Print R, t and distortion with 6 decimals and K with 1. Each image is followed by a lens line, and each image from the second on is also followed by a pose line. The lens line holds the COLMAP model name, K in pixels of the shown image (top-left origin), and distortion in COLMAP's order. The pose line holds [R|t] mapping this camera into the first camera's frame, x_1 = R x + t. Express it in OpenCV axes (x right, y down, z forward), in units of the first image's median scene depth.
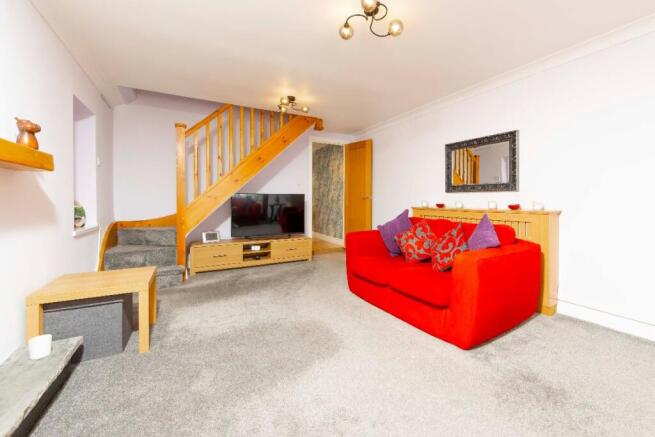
lens RADIAL K [[264.7, 0, 317.2], [0, 264.7, 200.9], [0, 0, 1]] dist [0.000571, 0.000075]
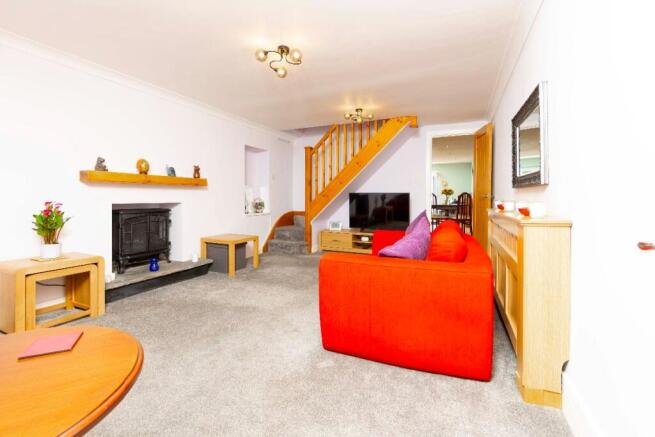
lens RADIAL K [[264.7, 0, 338.7], [0, 264.7, 199.0], [0, 0, 1]] dist [0.000571, 0.000075]
pose [[0.630305, 0.007406, -0.776312, 0.777569], [-0.002588, 0.999969, 0.007439, -0.009658], [0.776343, -0.002680, 0.630305, 0.216663]]
